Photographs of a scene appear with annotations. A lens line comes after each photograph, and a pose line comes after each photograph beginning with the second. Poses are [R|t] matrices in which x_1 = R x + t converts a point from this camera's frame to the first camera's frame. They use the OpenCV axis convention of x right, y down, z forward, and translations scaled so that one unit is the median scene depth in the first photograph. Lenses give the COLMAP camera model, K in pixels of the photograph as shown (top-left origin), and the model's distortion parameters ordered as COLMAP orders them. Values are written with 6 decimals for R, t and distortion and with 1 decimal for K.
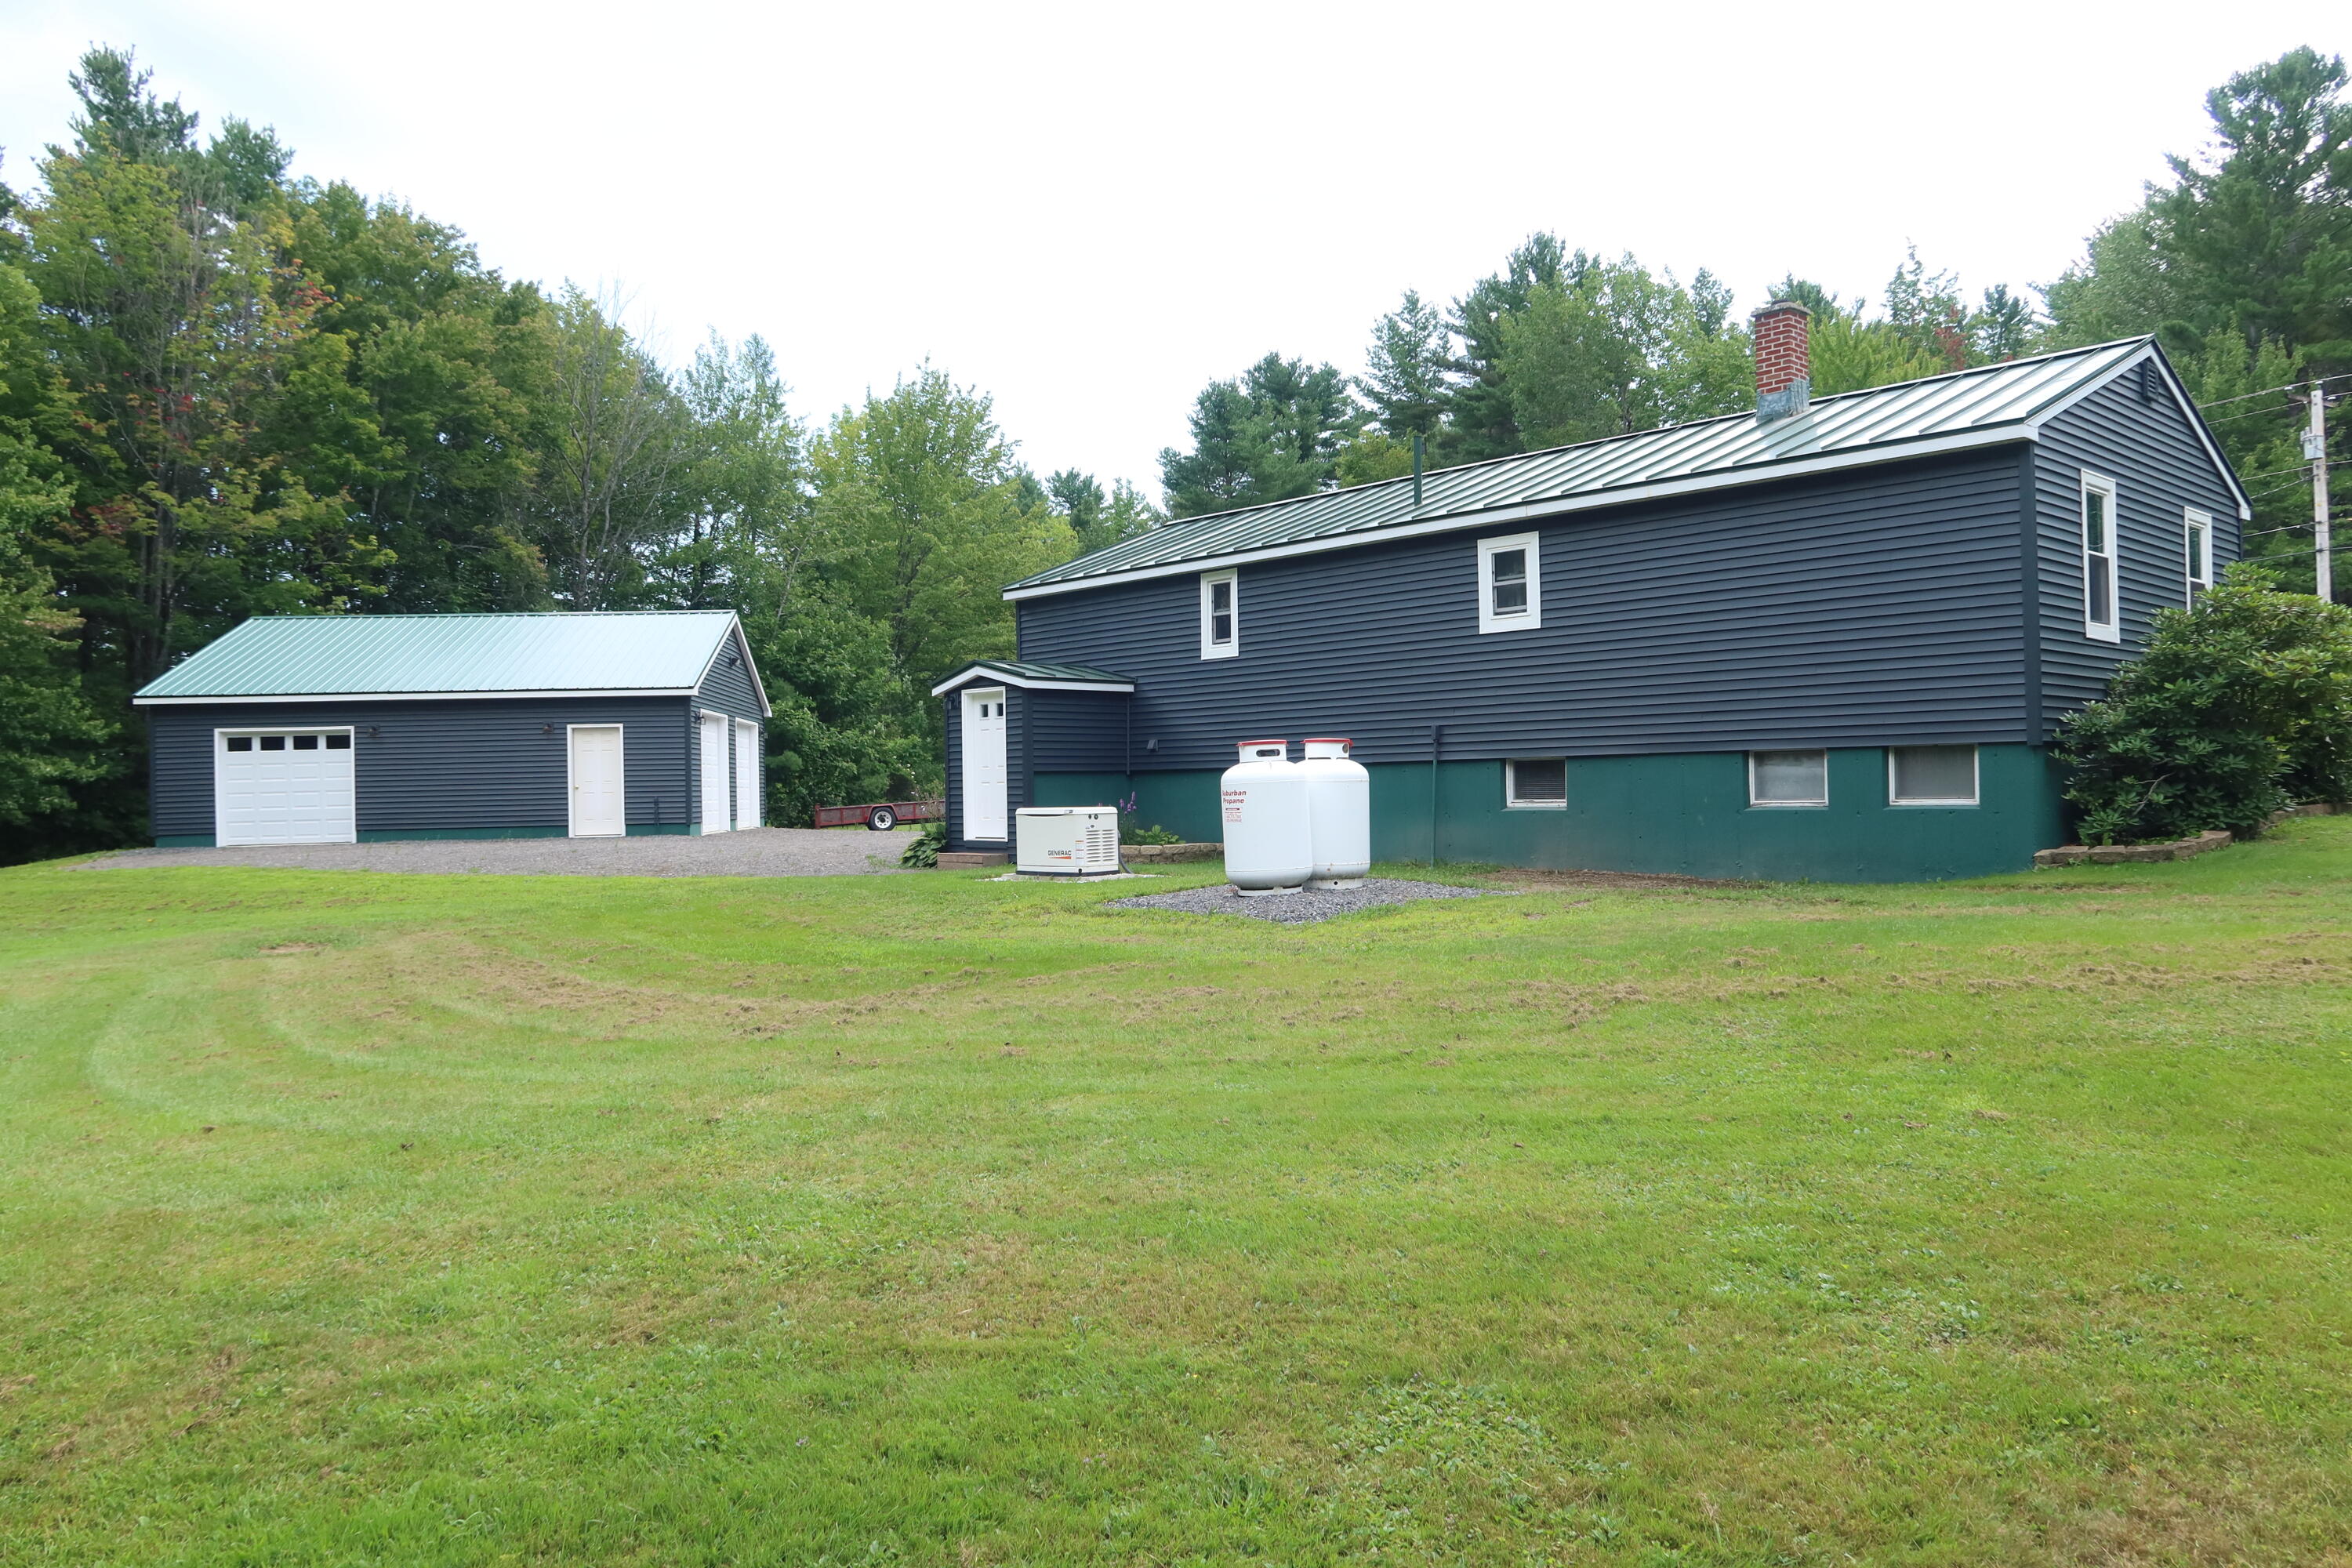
lens RADIAL K [[1705.4, 0, 1224.4], [0, 1705.4, 787.3], [0, 0, 1]] dist [-0.040258, -0.002475]
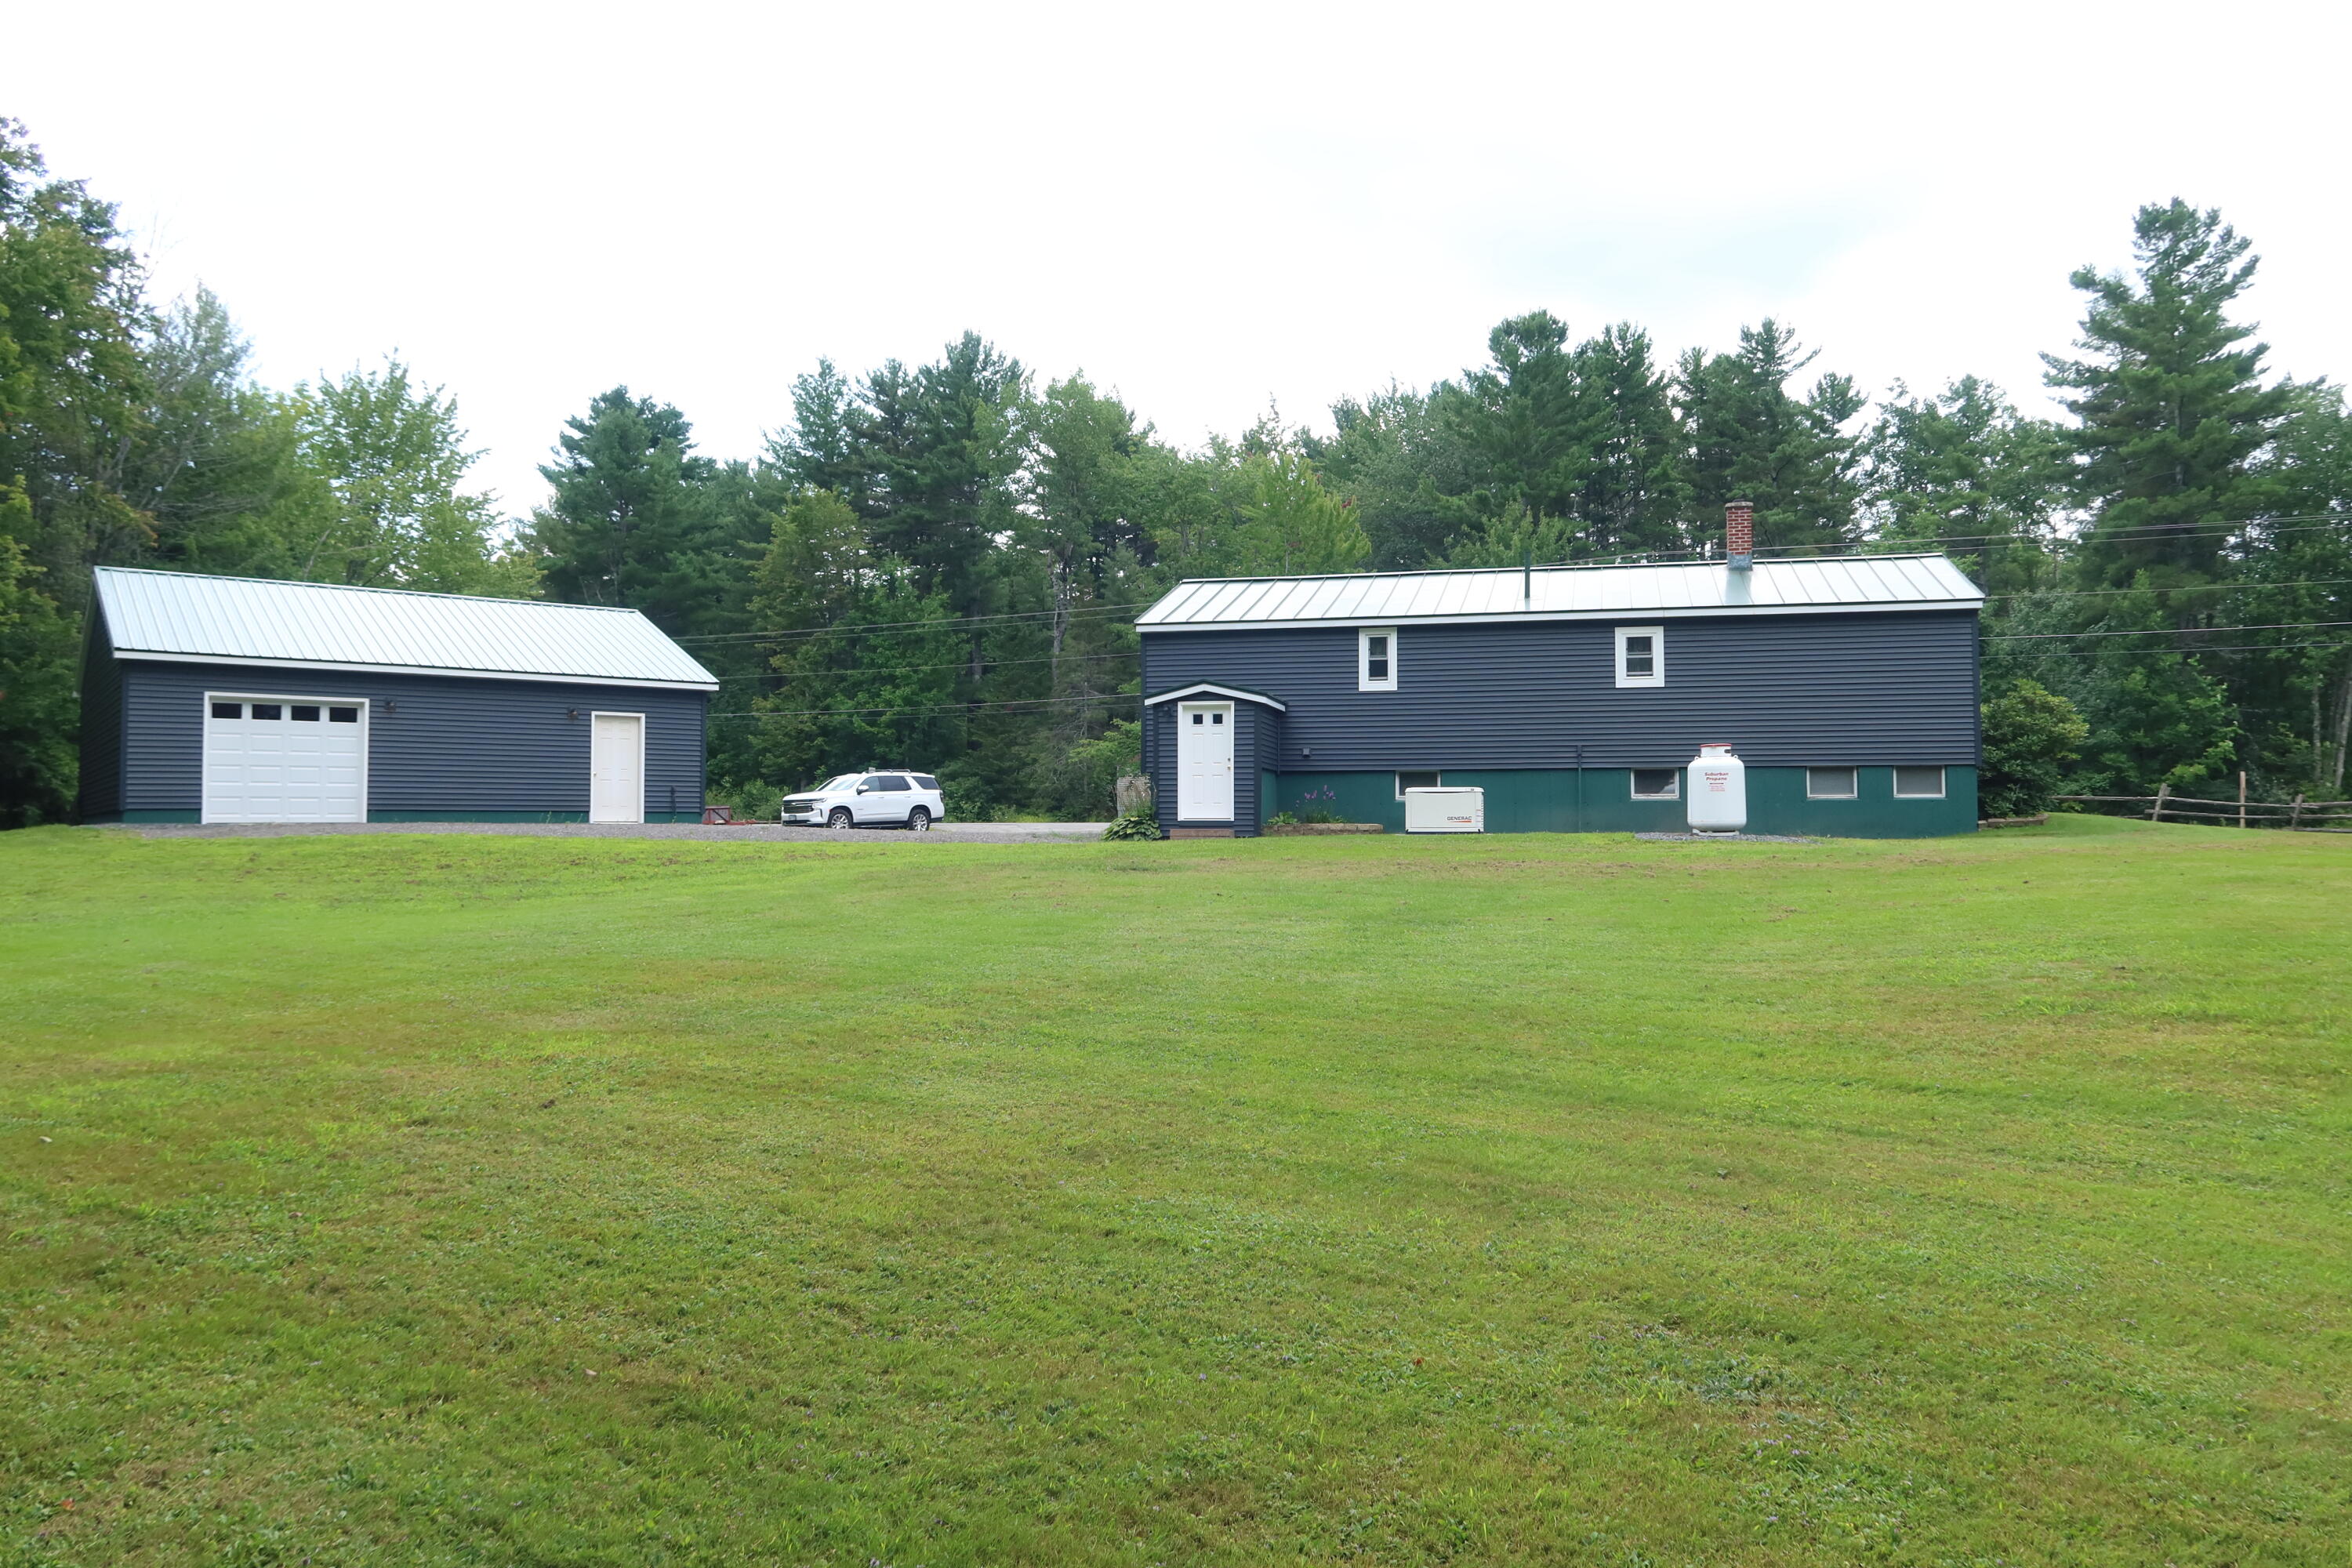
lens RADIAL K [[1705.4, 0, 1224.4], [0, 1705.4, 787.3], [0, 0, 1]] dist [-0.040258, -0.002475]
pose [[0.810263, 0.033518, 0.585107, -0.683617], [-0.012841, 0.999139, -0.039453, 0.043864], [-0.585926, 0.024454, 0.809996, -0.031783]]
